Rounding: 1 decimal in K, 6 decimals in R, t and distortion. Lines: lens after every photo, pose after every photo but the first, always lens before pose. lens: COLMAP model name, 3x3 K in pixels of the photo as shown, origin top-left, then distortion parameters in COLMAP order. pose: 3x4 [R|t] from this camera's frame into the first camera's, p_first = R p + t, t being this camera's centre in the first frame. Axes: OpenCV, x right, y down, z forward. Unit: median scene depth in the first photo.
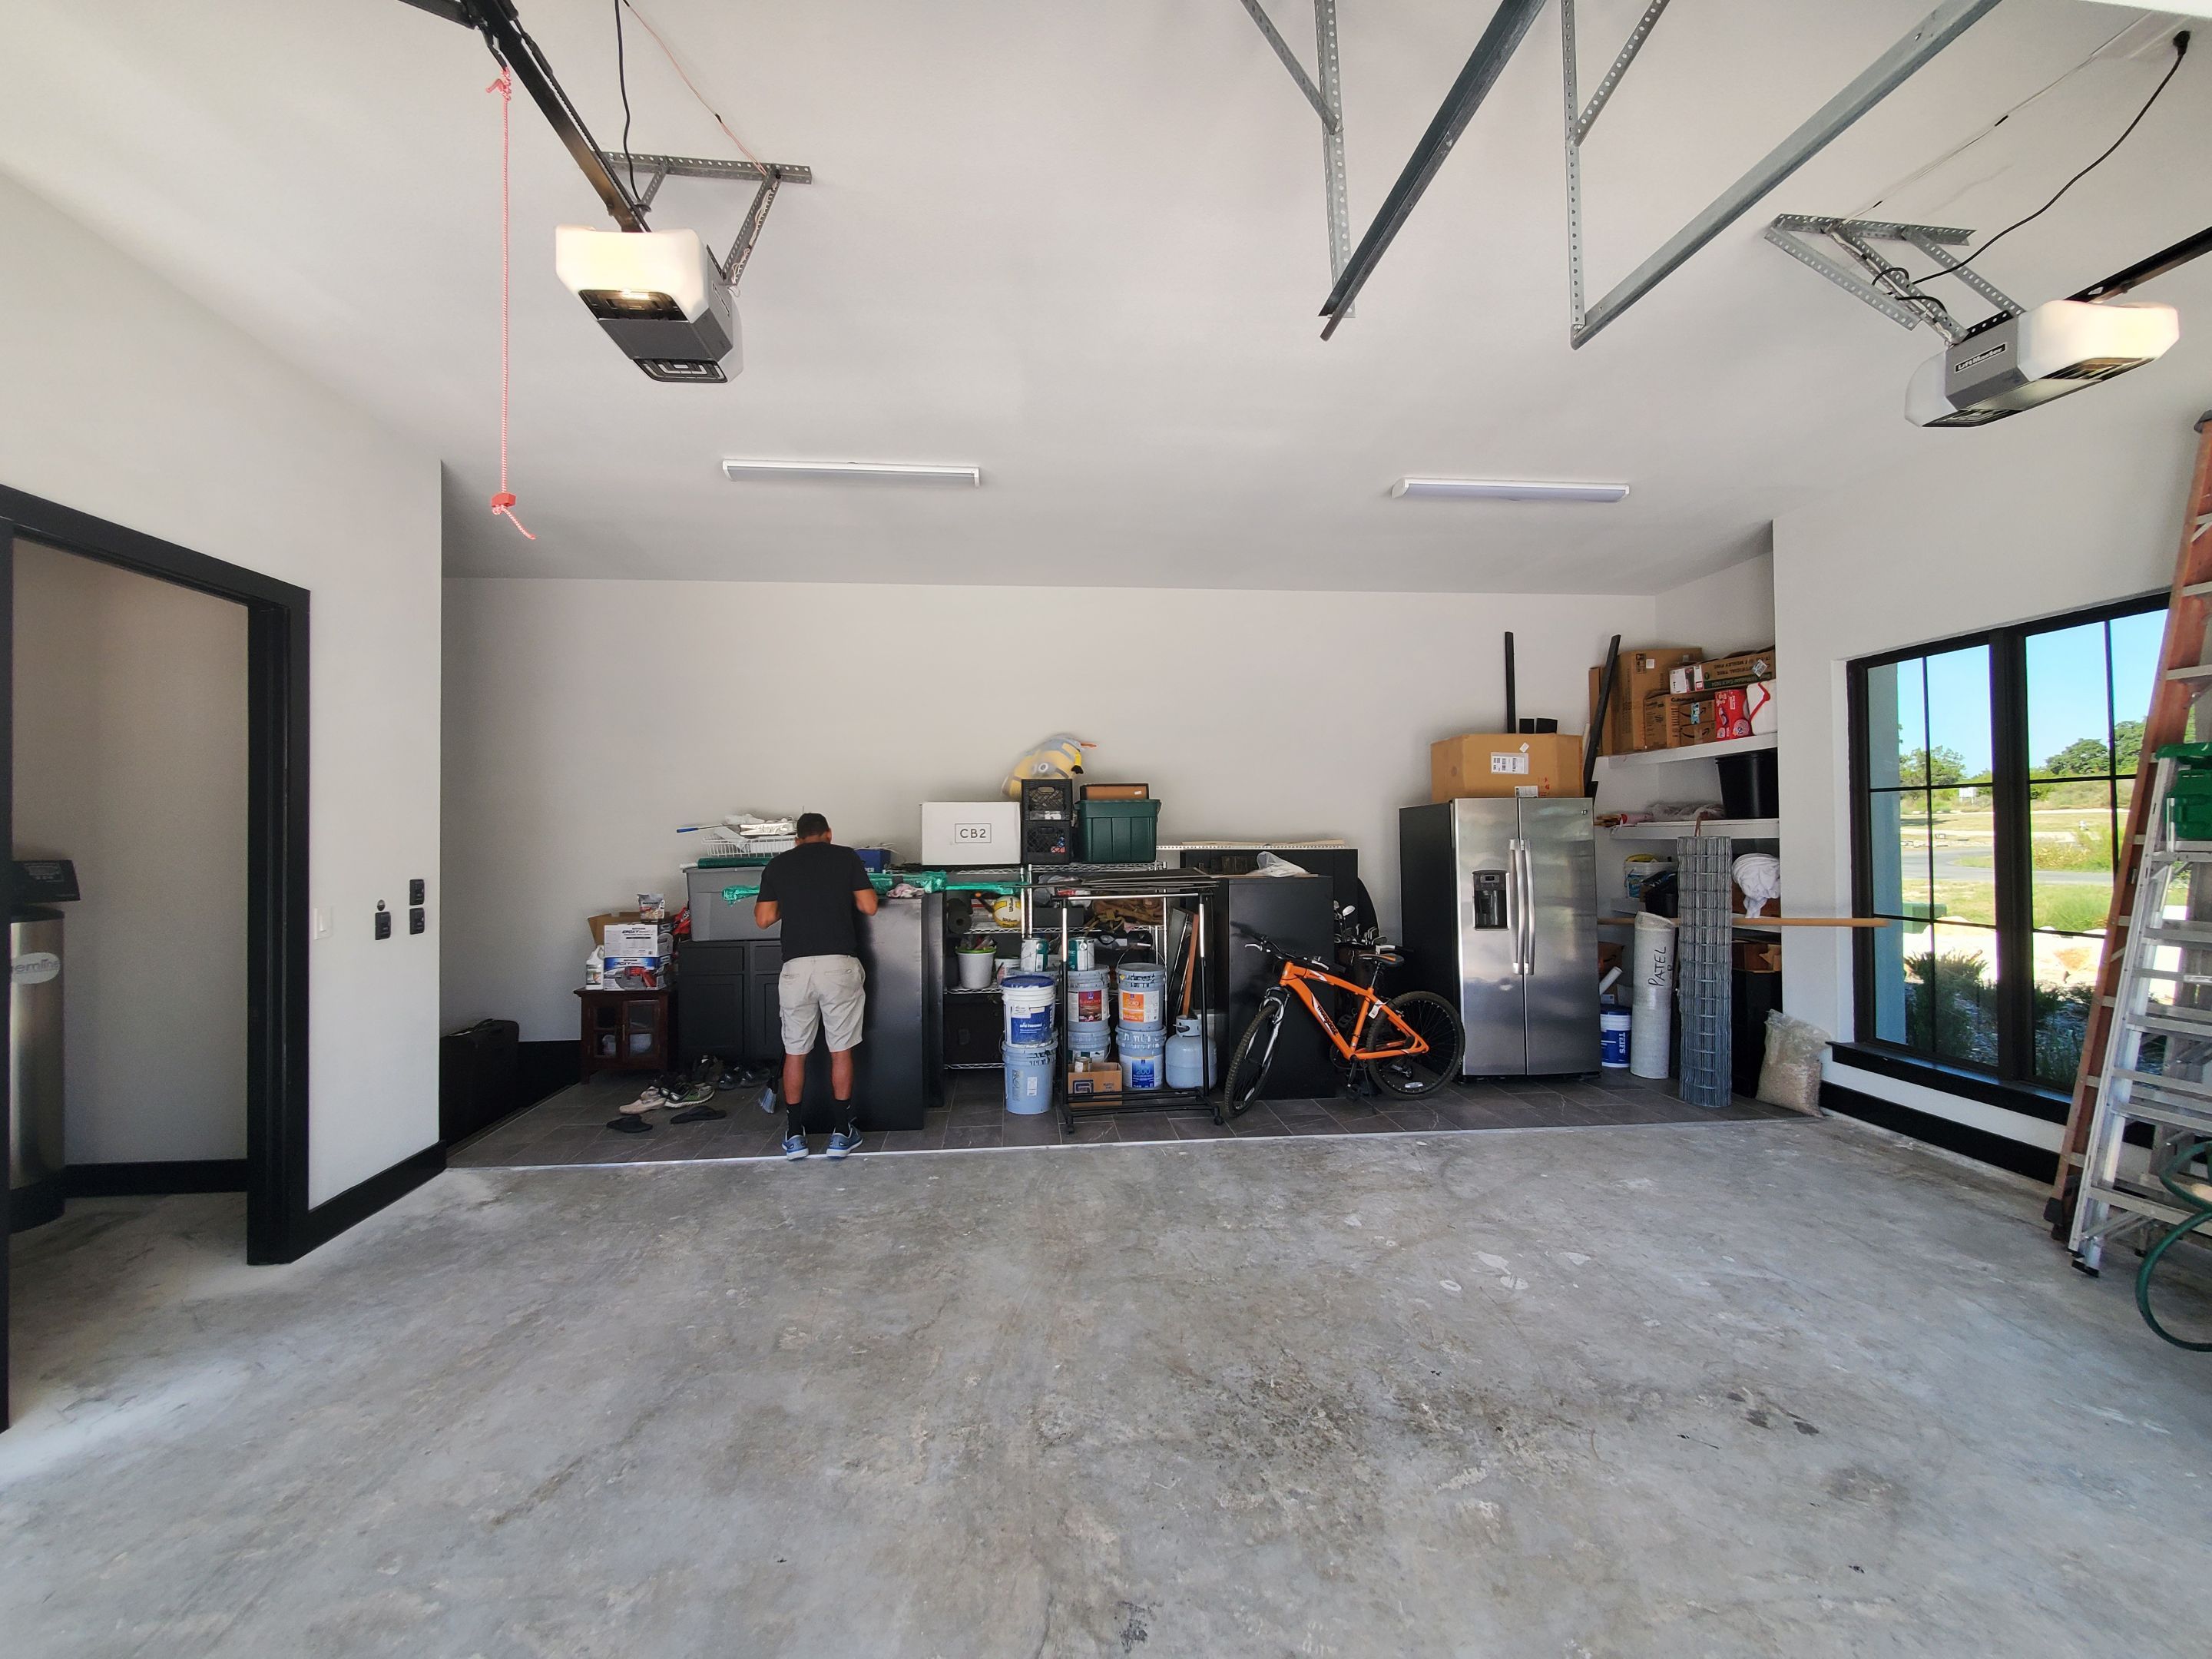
lens RADIAL K [[883.0, 0, 1095.8], [0, 883.0, 821.5], [0, 0, 1]] dist [-0.000578, -0.001622]
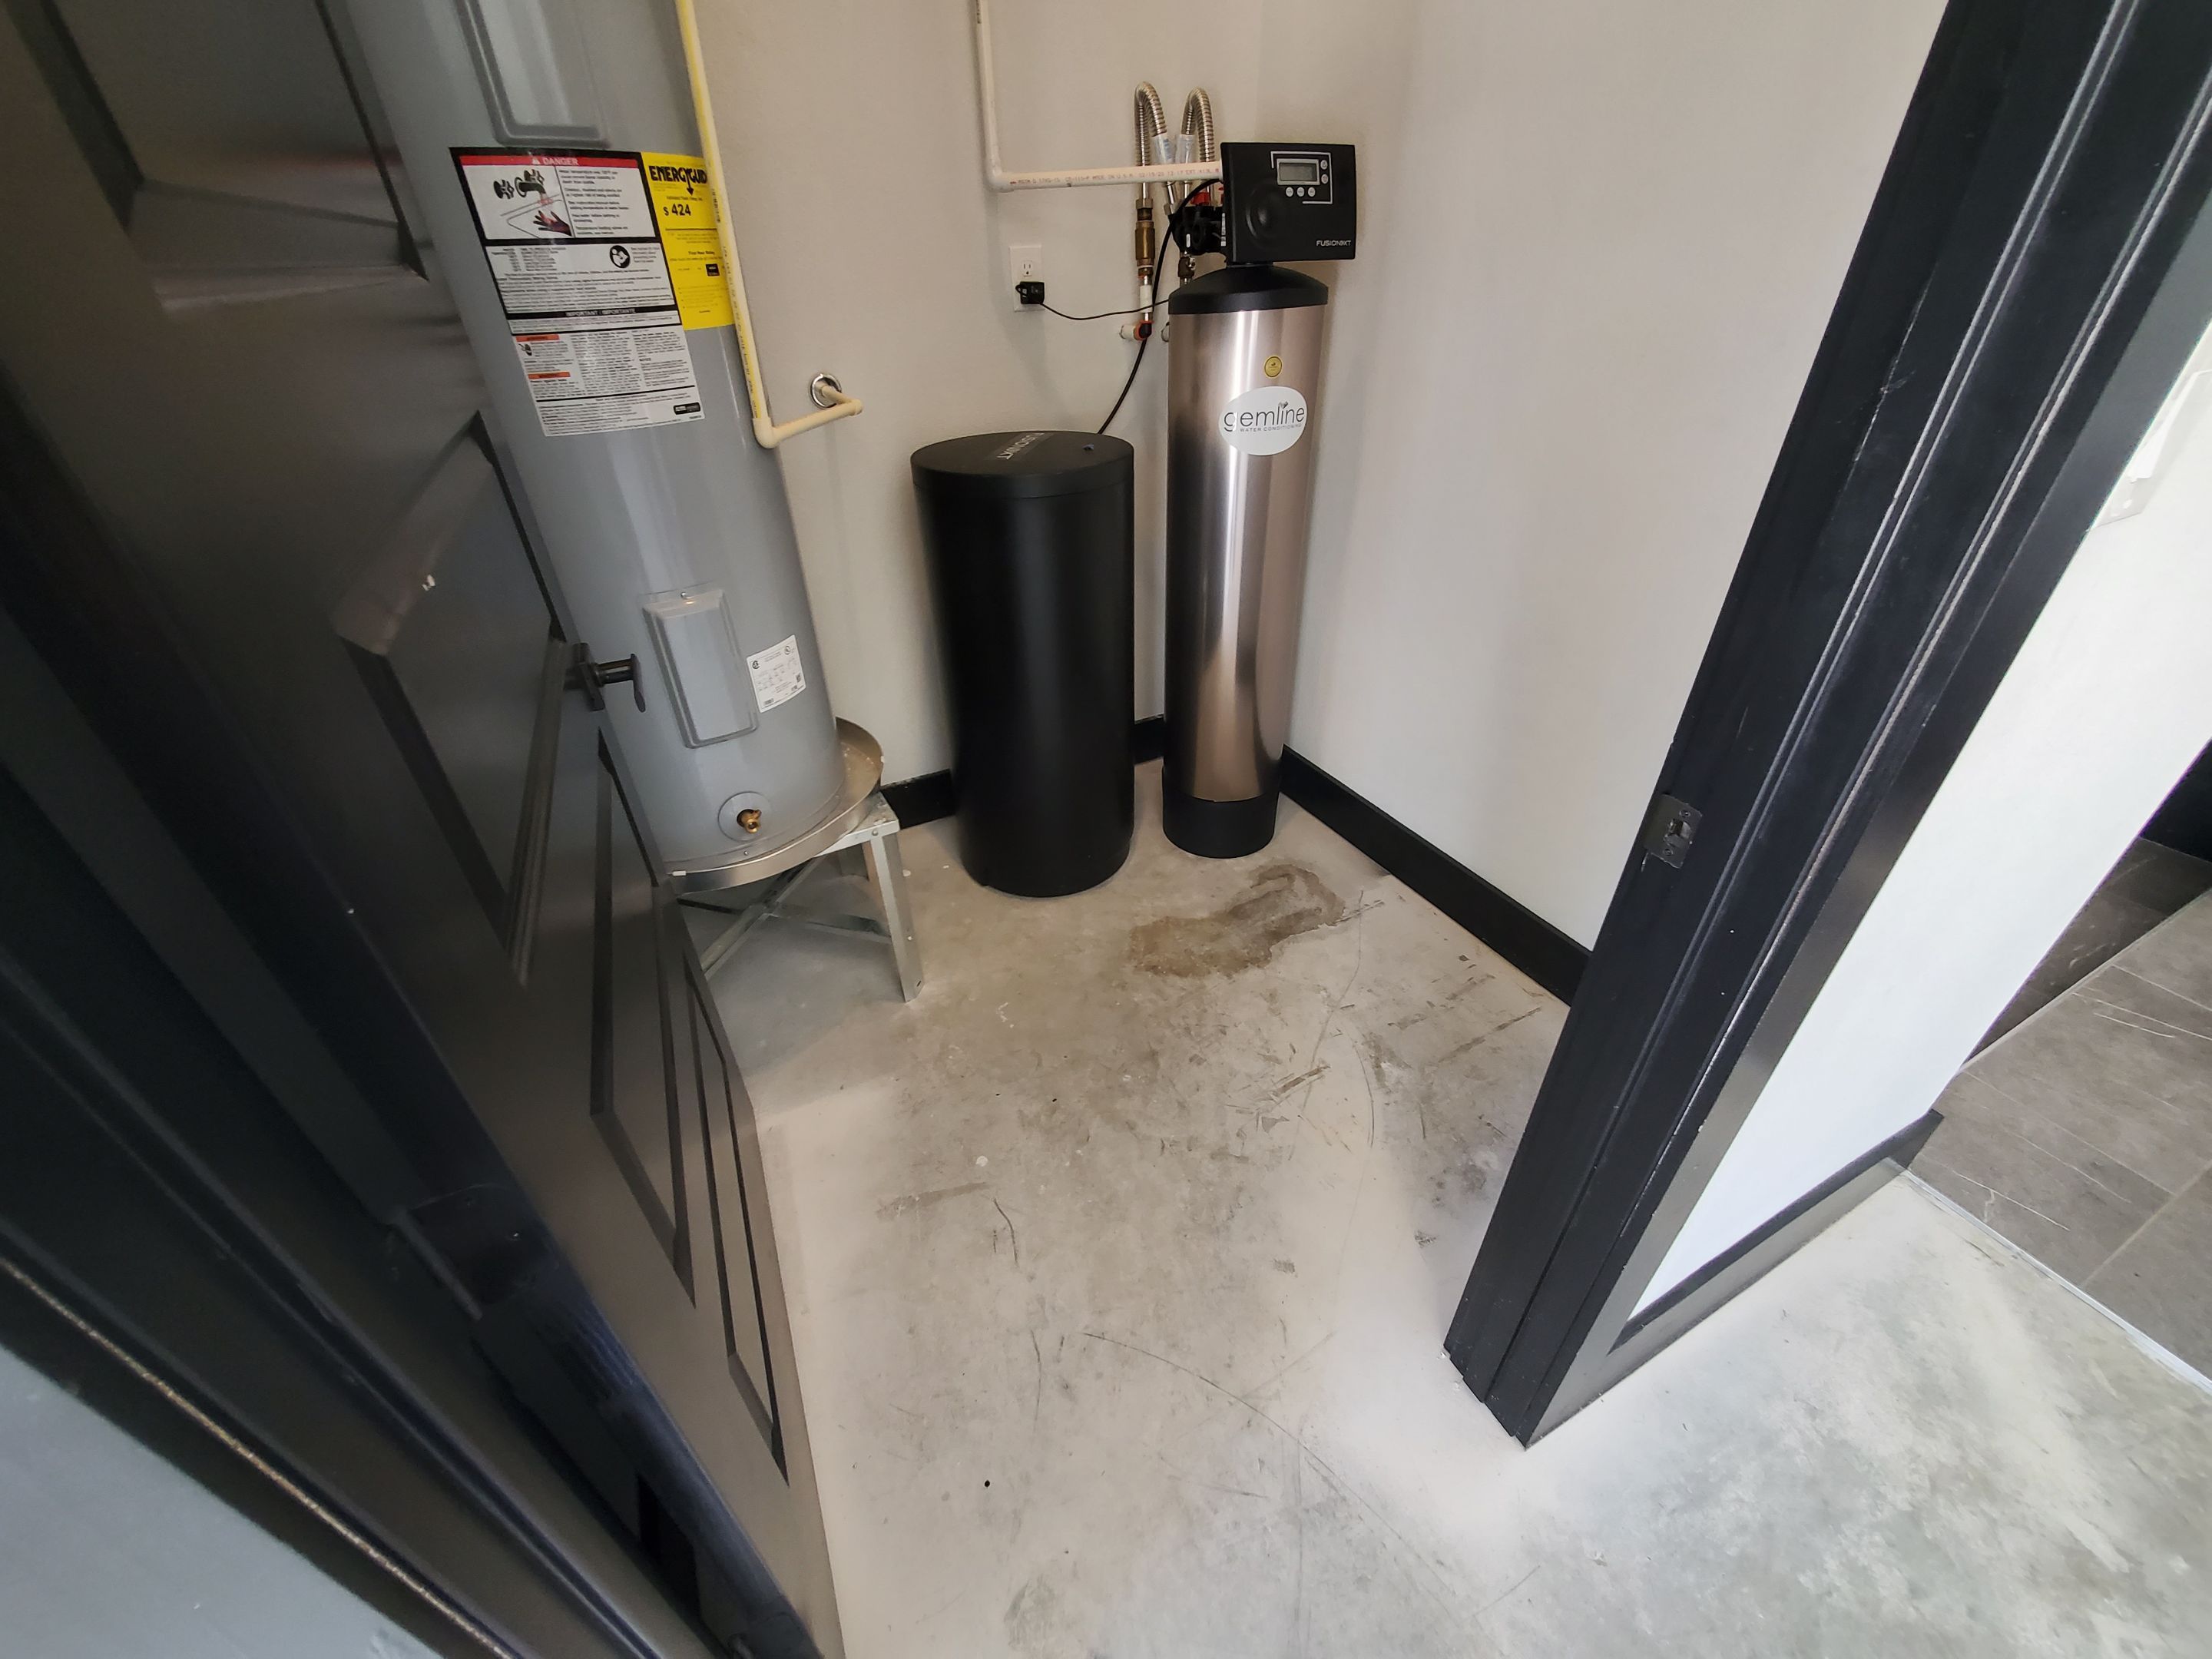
lens RADIAL K [[883.0, 0, 1096.6], [0, 883.0, 829.0], [0, 0, 1]] dist [-0.000578, -0.001622]
pose [[0.369446, 0.510454, -0.776496, -0.657828], [0.036222, 0.827068, 0.560933, 0.066654], [0.928546, -0.235360, 0.287067, 0.630621]]
